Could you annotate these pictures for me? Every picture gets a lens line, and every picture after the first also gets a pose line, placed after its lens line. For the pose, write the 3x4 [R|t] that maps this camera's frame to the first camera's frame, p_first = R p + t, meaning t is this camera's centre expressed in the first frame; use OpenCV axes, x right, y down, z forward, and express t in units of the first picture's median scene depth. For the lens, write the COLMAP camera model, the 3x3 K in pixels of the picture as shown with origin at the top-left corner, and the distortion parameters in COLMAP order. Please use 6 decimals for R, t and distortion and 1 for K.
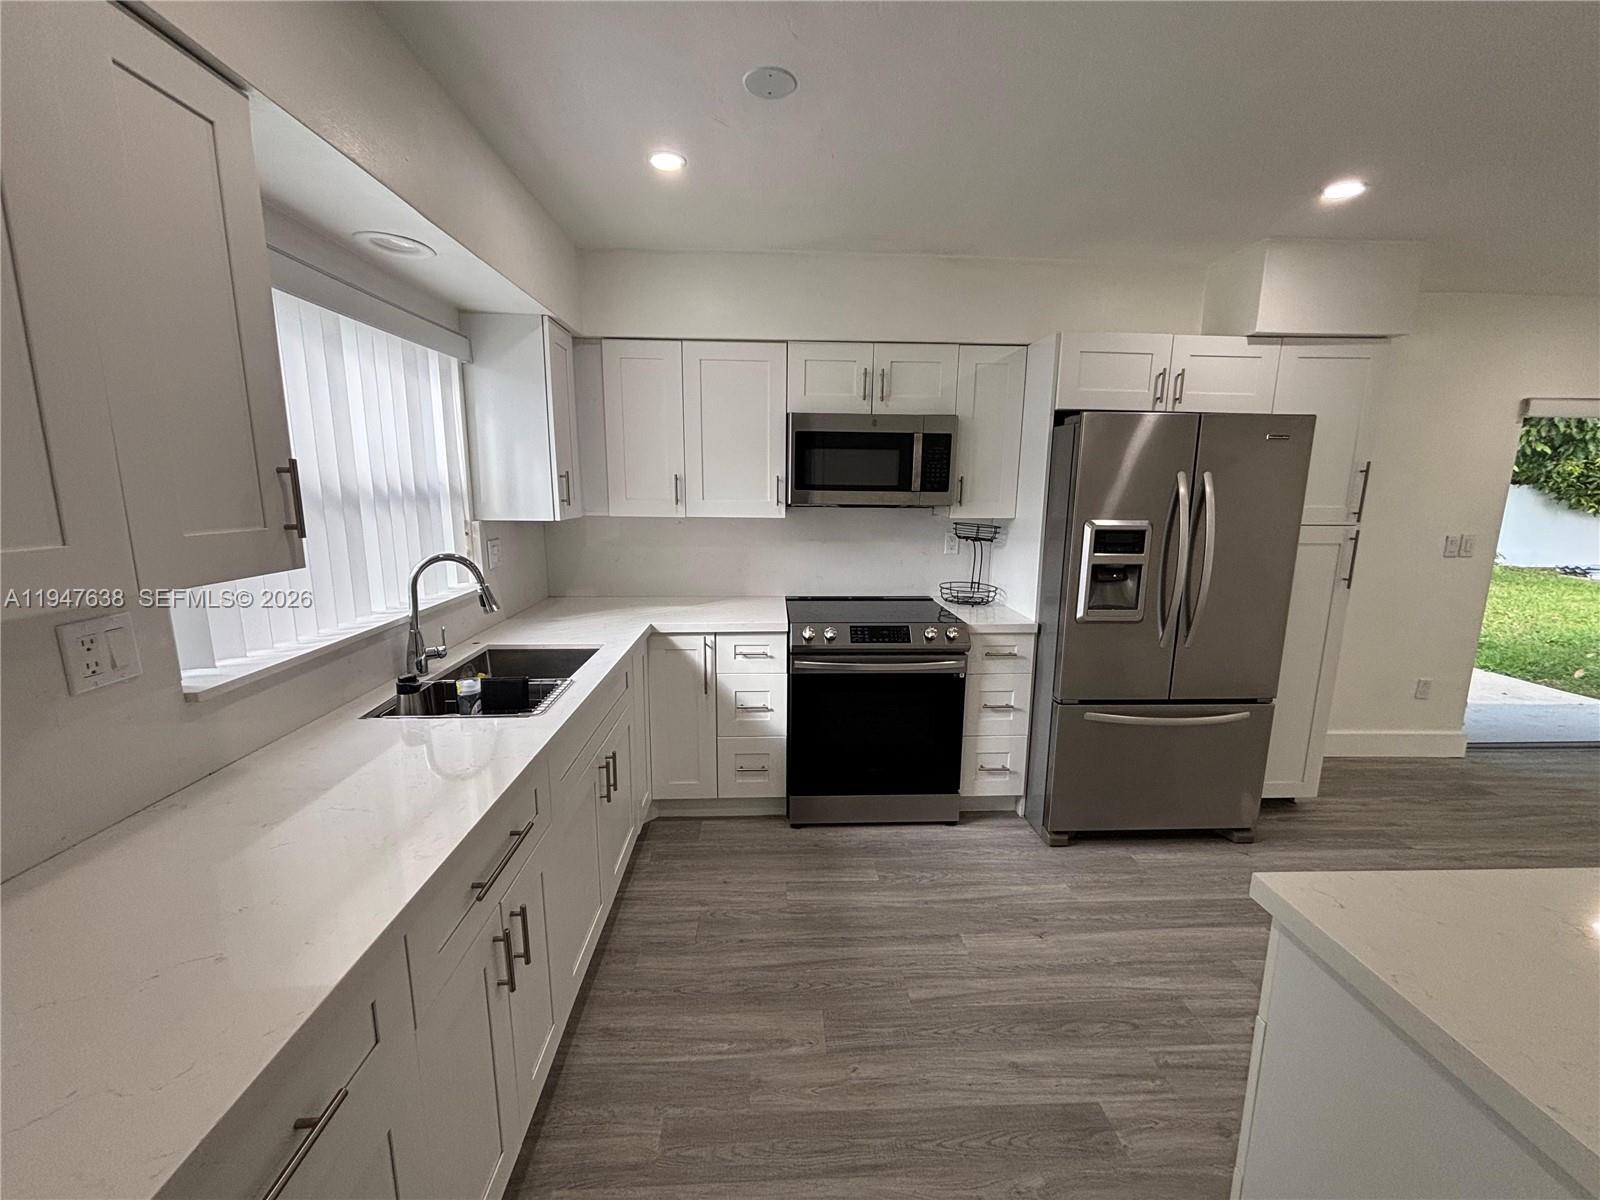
lens RADIAL K [[648.2, 0, 798.6], [0, 648.2, 595.6], [0, 0, 1]] dist [0.003934, 0.000117]
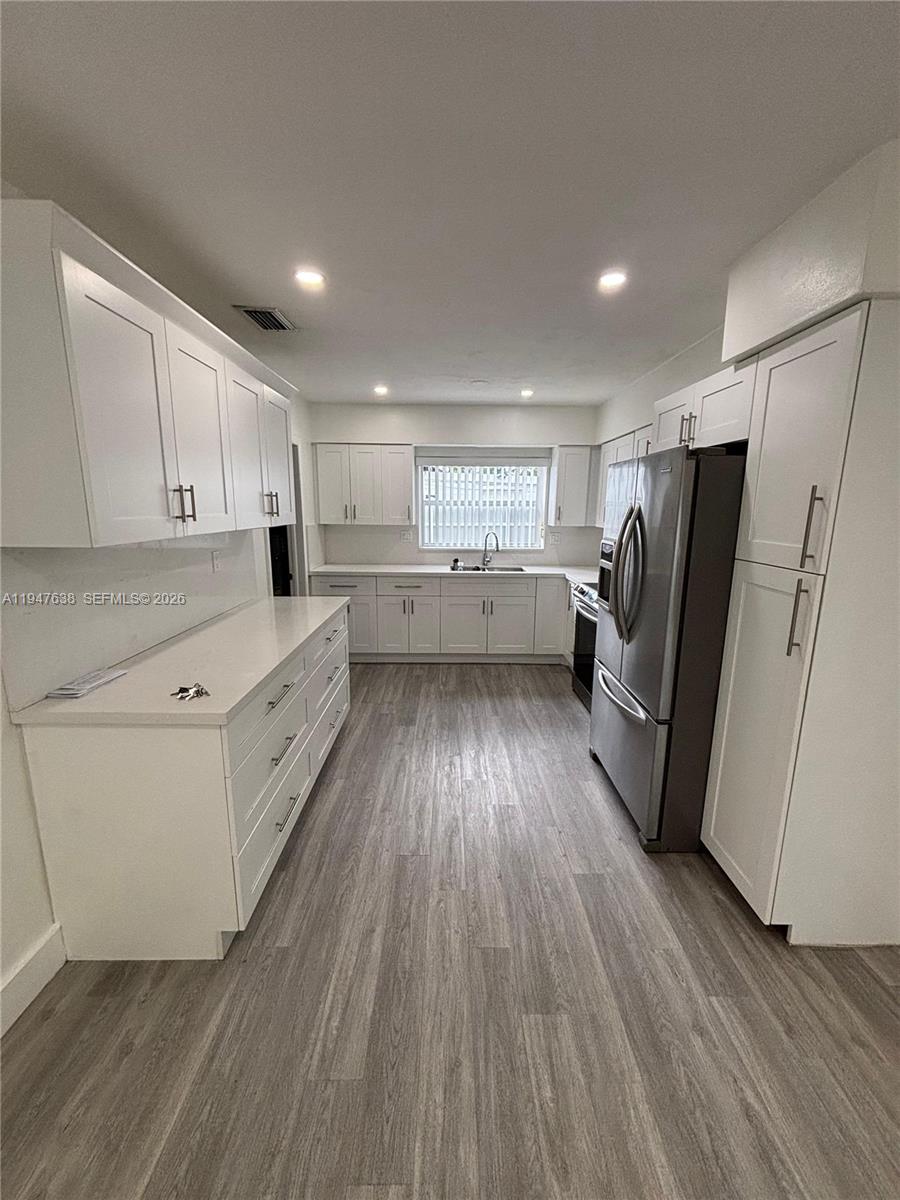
lens RADIAL K [[486.1, 0, 451.8], [0, 486.1, 598.7], [0, 0, 1]] dist [0.003934, 0.000117]
pose [[-0.038300, 0.181727, -0.982603, 1.610391], [-0.187392, 0.964573, 0.185697, -0.121258], [0.981538, 0.191244, -0.002889, 0.695666]]
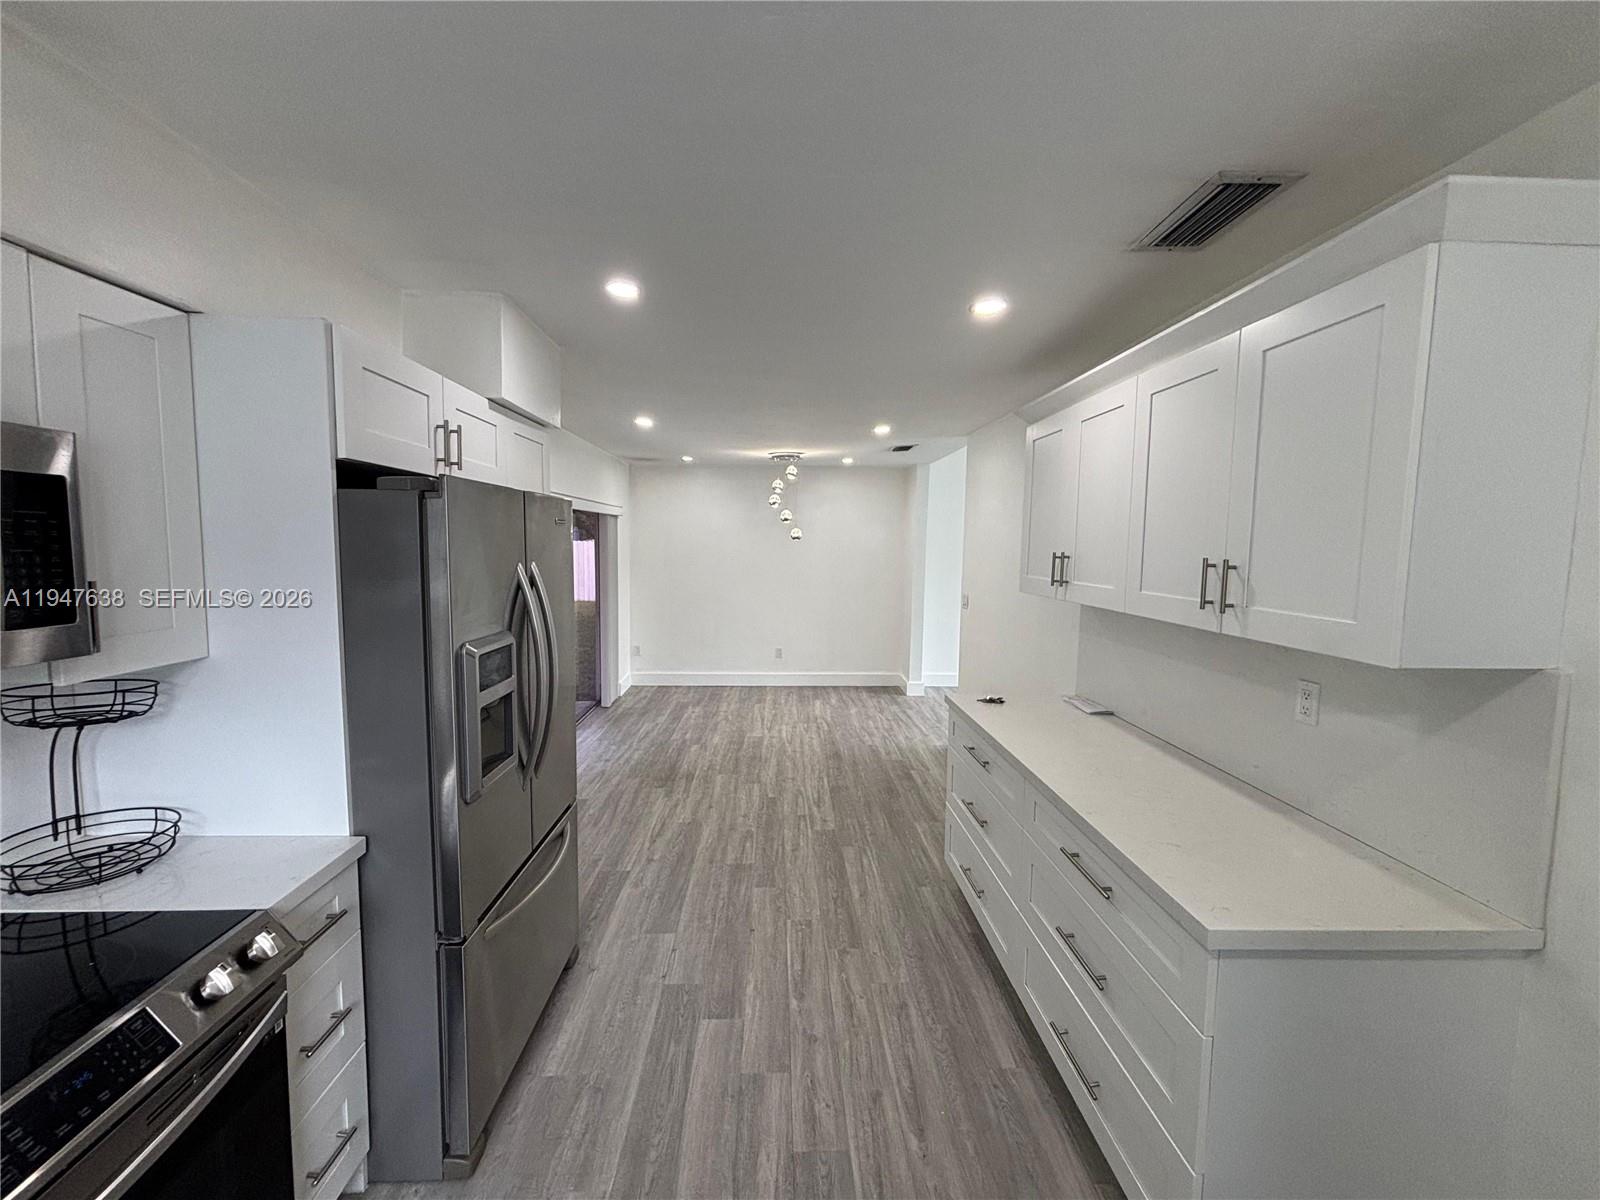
lens RADIAL K [[648.2, 0, 798.6], [0, 648.2, 595.6], [0, 0, 1]] dist [0.003934, 0.000117]
pose [[0.008542, -0.094077, 0.995528, -0.184360], [0.163673, 0.982270, 0.091420, -0.170264], [-0.986478, 0.162160, 0.023788, 0.668036]]
